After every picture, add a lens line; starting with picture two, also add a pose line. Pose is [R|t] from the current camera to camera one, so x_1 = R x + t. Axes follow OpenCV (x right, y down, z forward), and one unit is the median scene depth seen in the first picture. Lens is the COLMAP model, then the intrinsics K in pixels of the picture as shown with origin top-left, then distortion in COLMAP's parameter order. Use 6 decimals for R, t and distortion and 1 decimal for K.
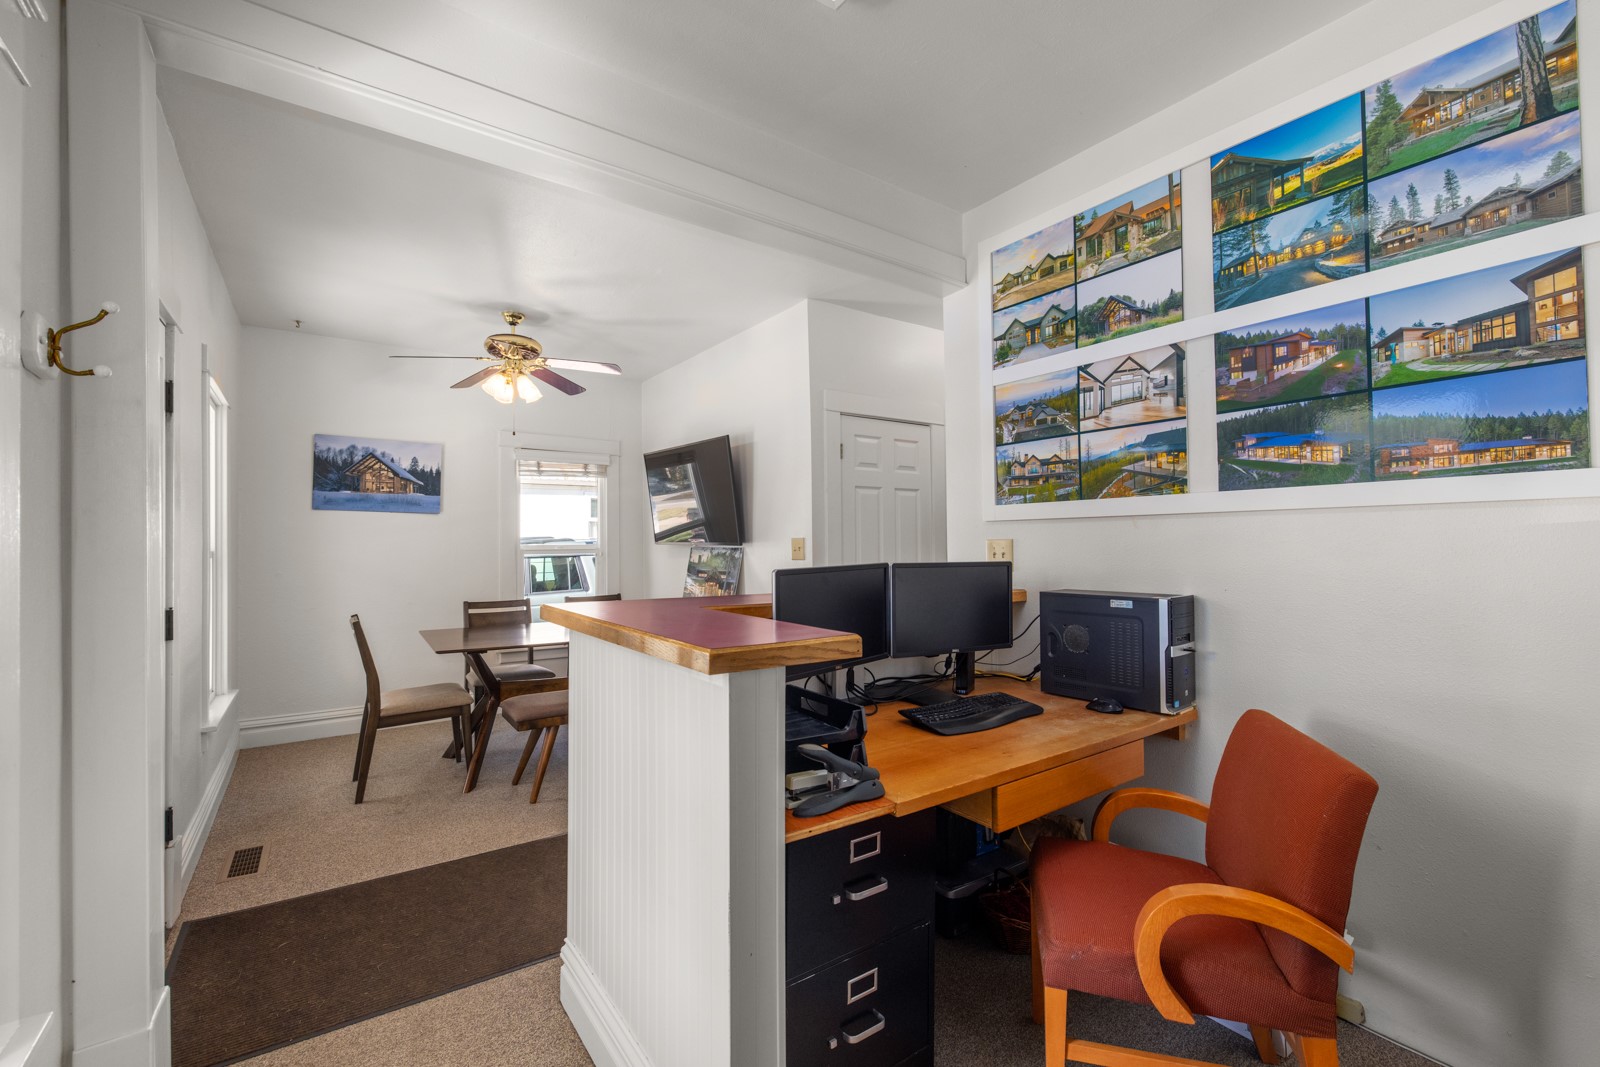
lens RADIAL K [[673.5, 0, 800.0], [0, 673.5, 533.5], [0, 0, 1]] dist [0.000115, -0.000009]
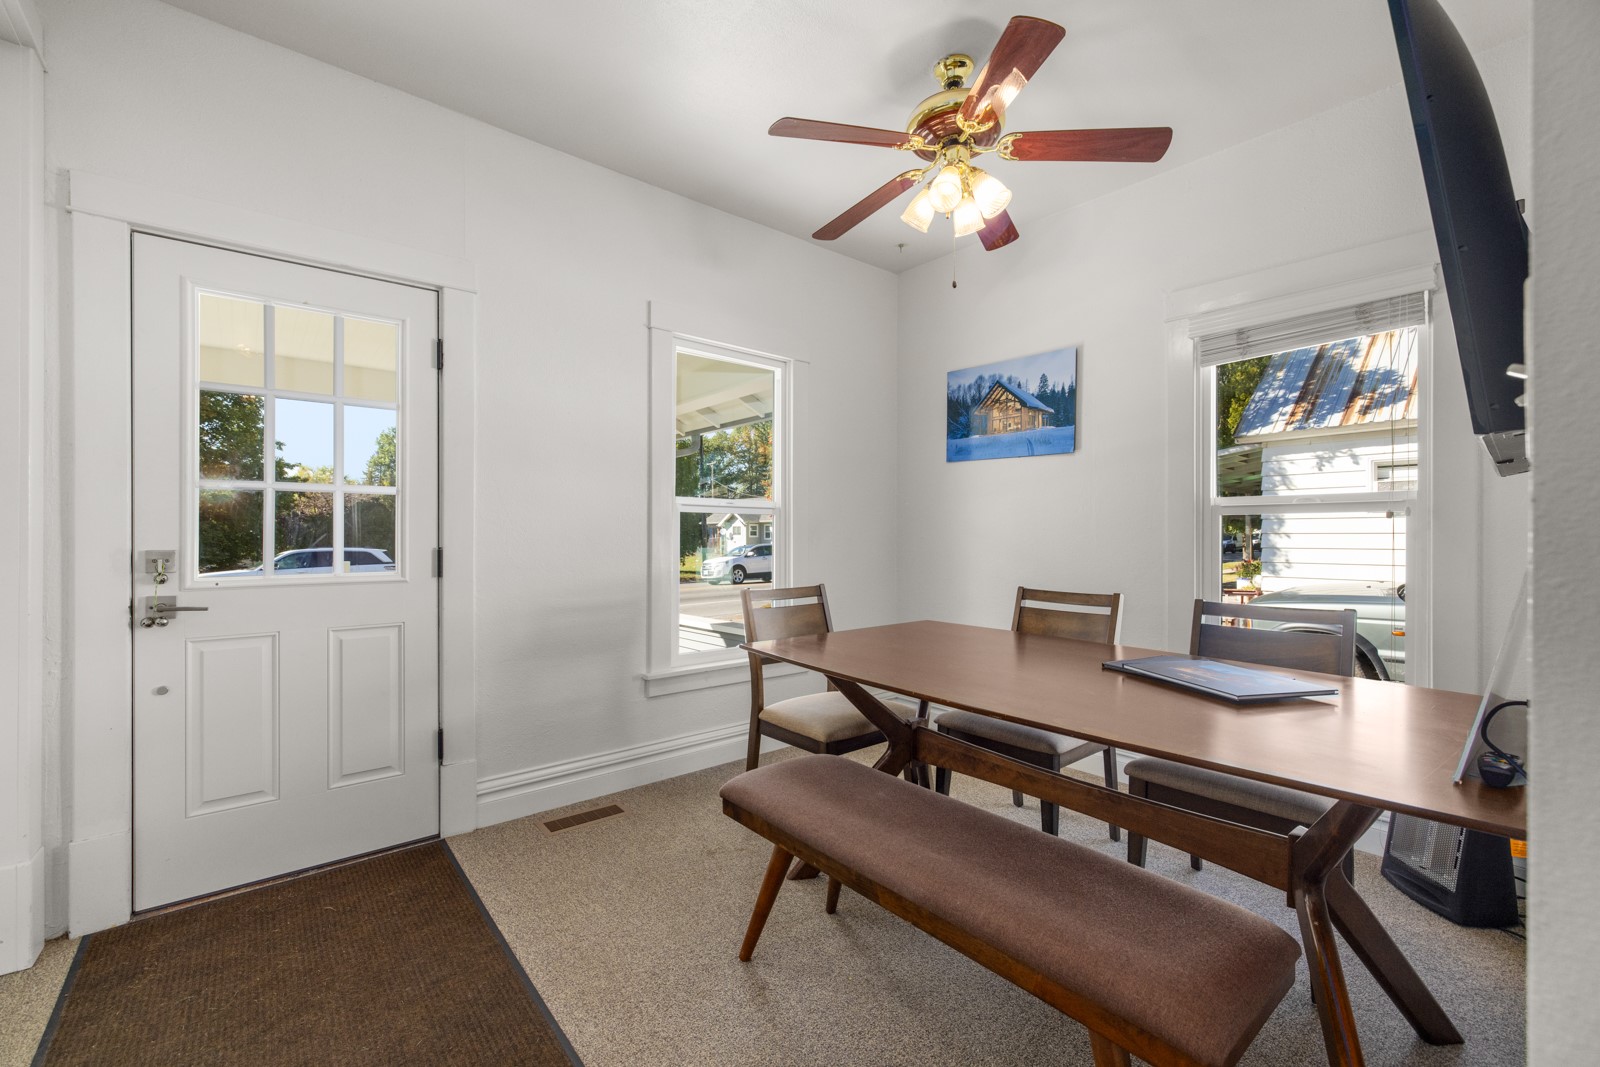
lens RADIAL K [[673.5, 0, 800.0], [0, 673.5, 533.5], [0, 0, 1]] dist [0.000115, -0.000009]
pose [[0.090924, 0.007906, -0.995826, 0.113755], [0.013907, 0.999861, 0.009208, 0.048422], [0.995761, -0.014686, 0.090802, 0.829355]]
